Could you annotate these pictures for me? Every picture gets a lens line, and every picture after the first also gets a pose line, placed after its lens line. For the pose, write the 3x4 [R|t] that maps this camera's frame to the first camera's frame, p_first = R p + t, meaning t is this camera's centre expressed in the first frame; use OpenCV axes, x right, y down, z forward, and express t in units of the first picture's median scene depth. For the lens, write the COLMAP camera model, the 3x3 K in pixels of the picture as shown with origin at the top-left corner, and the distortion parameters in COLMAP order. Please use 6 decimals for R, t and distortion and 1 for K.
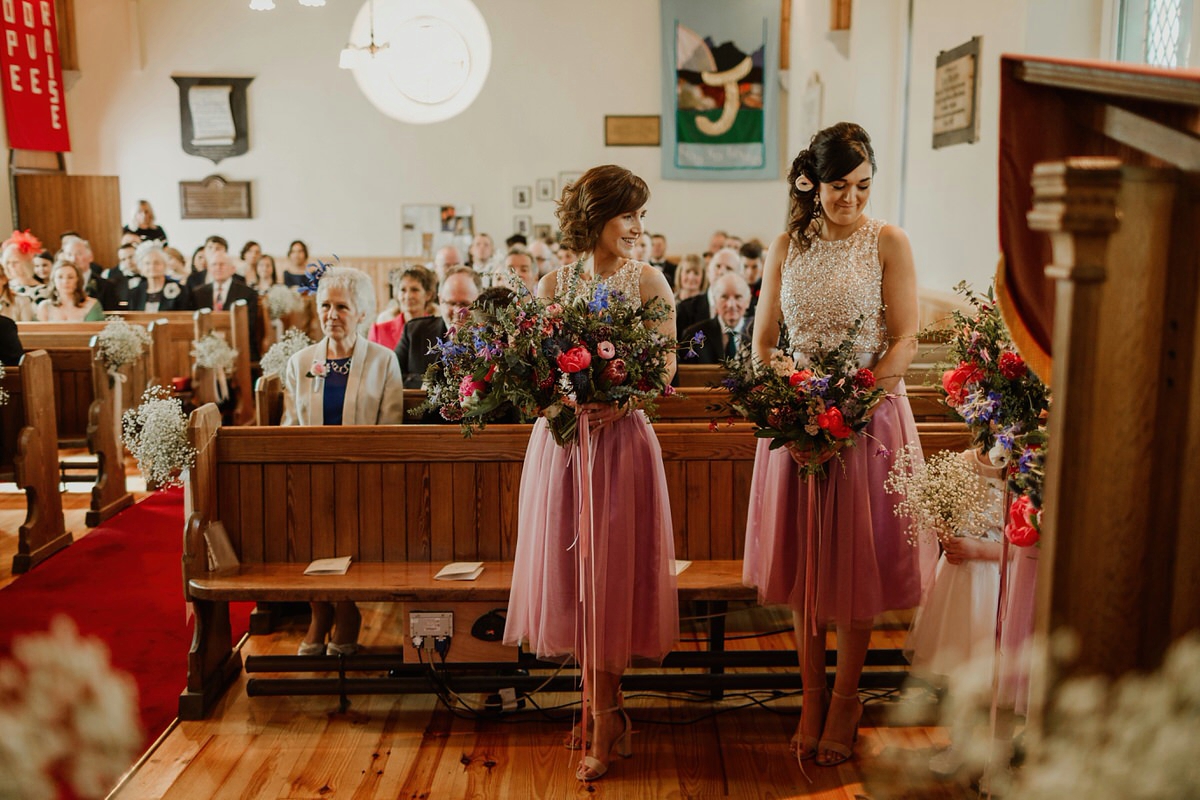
lens RADIAL K [[1206.4, 0, 601.8], [0, 1206.4, 396.2], [0, 0, 1]] dist [0.048937, 0.000000]
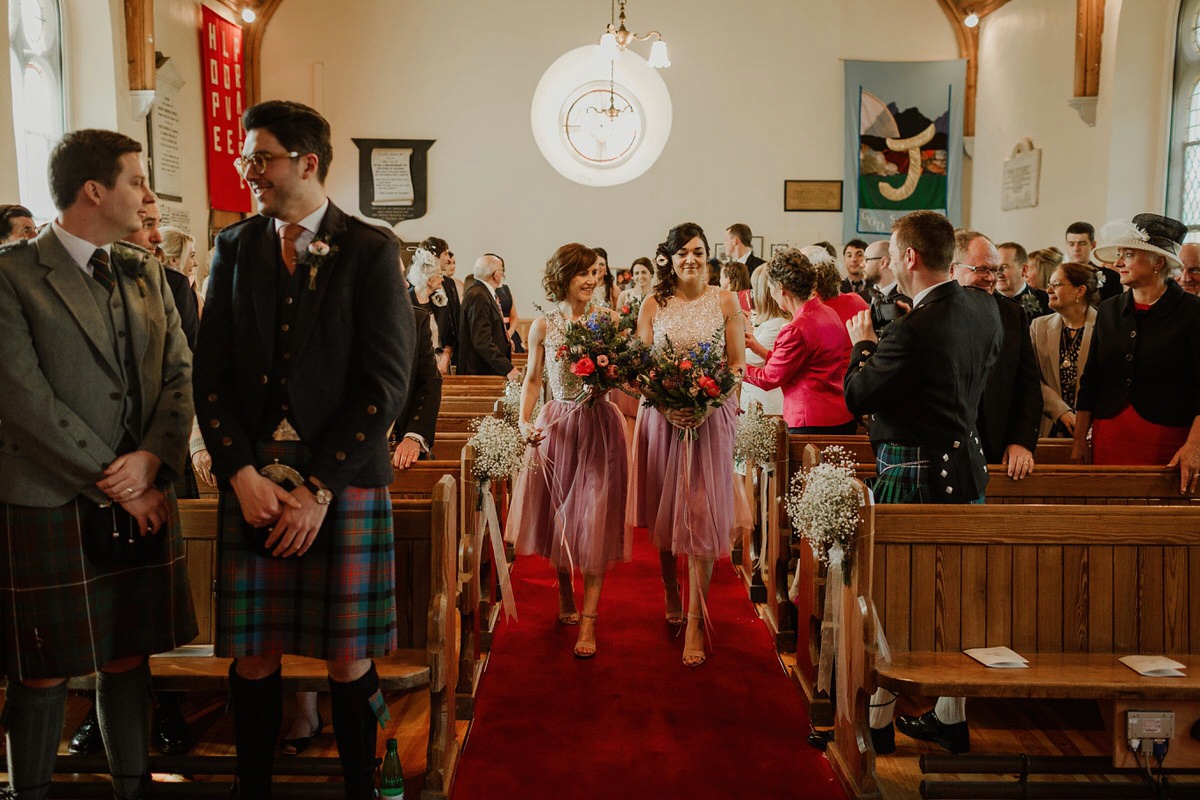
lens RADIAL K [[1206.4, 0, 597.6], [0, 1206.4, 399.4], [0, 0, 1]] dist [0.048937, 0.000000]
pose [[0.999937, 0.010340, 0.004292, -0.163243], [-0.010118, 0.998759, -0.048771, -0.002491], [-0.004791, 0.048725, 0.998801, 0.018533]]
